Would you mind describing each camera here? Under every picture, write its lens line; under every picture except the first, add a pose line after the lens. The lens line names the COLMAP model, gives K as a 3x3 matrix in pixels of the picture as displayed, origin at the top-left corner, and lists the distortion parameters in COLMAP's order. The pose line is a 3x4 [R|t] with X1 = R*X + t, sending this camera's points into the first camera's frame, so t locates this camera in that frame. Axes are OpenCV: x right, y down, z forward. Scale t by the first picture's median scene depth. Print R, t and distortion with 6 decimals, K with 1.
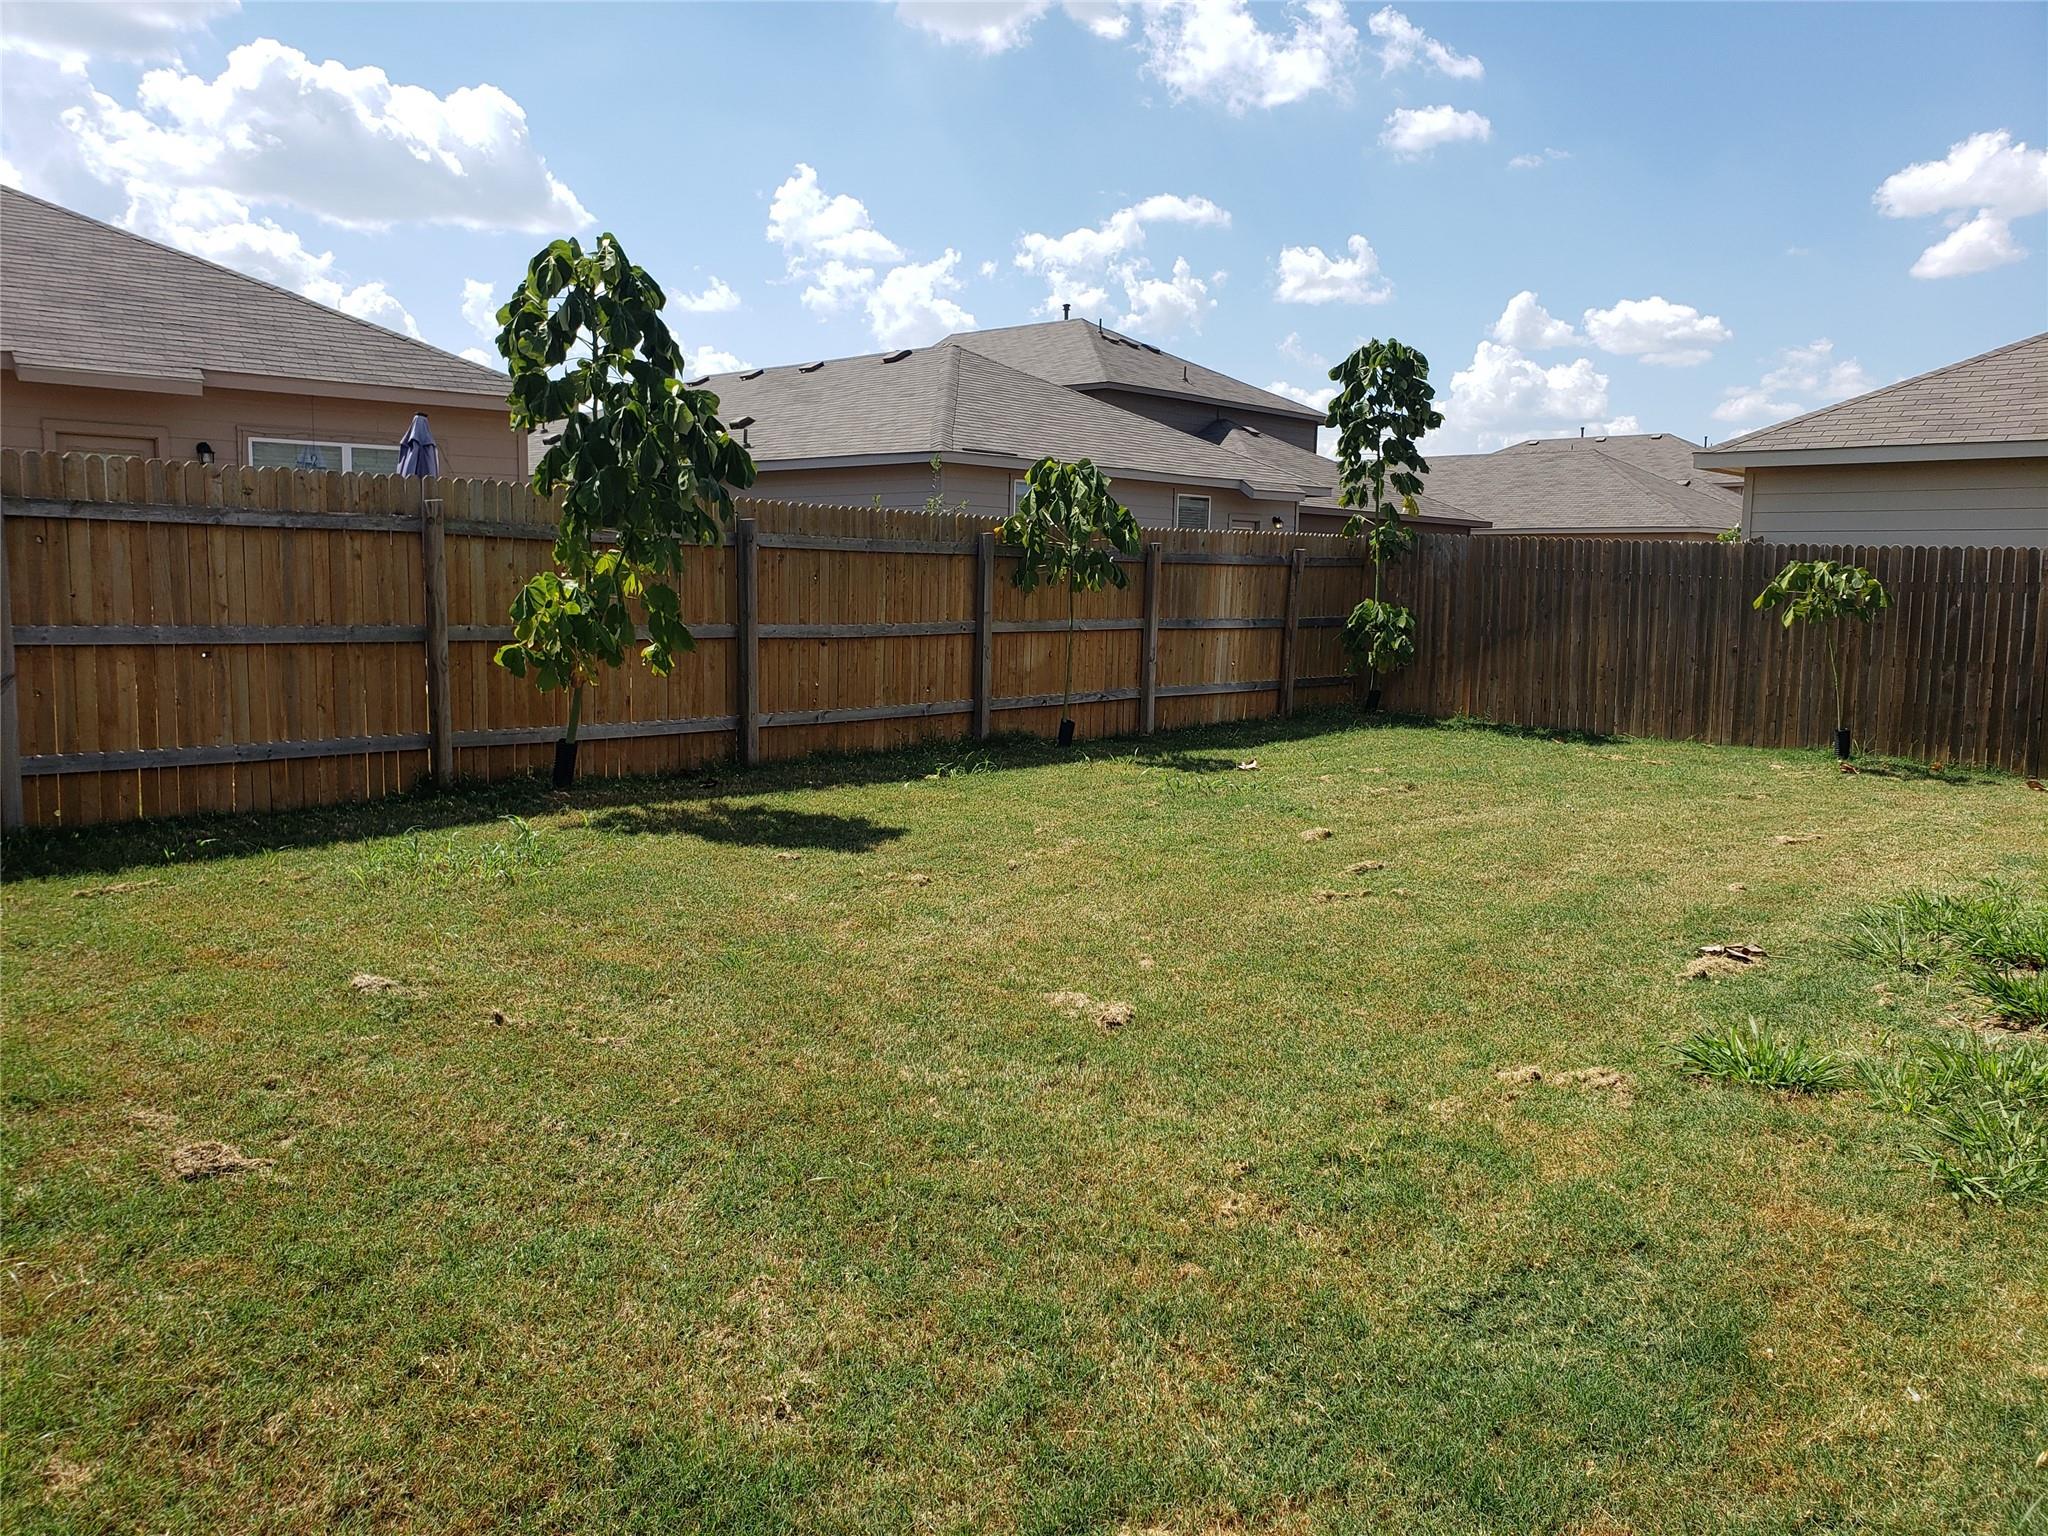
lens RADIAL K [[1584.7, 0, 1032.1], [0, 1584.7, 761.8], [0, 0, 1]] dist [0.028624, -0.049863]
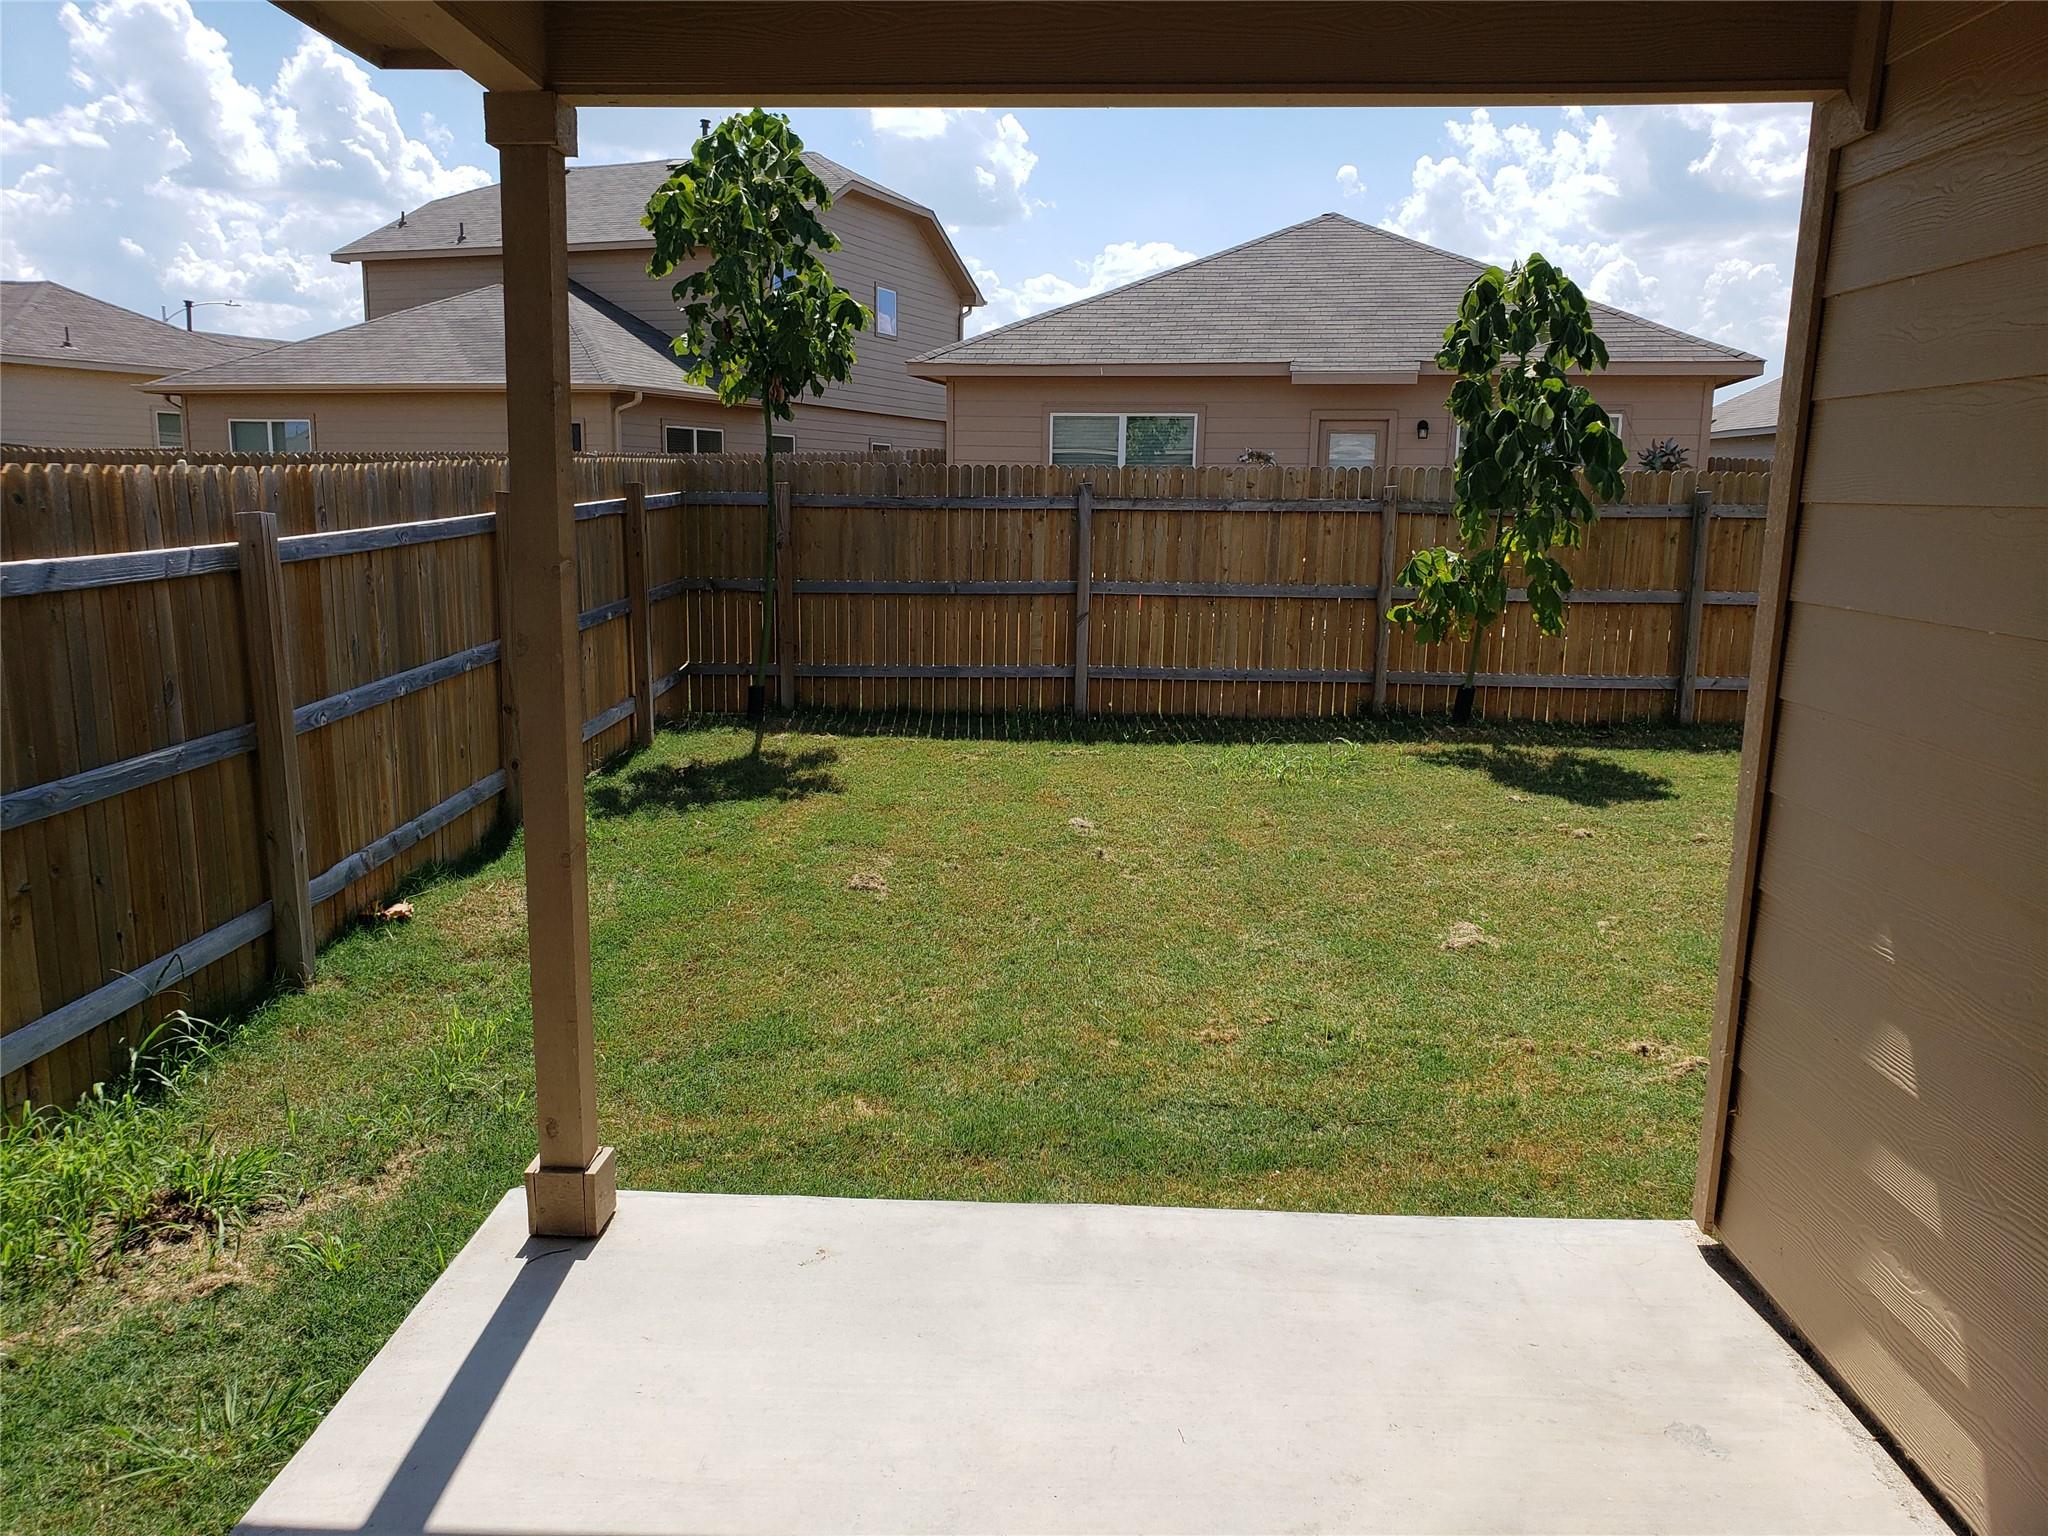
lens RADIAL K [[1584.7, 0, 1011.9], [0, 1584.7, 767.7], [0, 0, 1]] dist [0.028624, -0.049863]
pose [[0.621259, 0.124276, -0.773688, 0.465076], [-0.086872, 0.992181, 0.089615, -0.031890], [0.778775, 0.011538, 0.627197, -0.022267]]
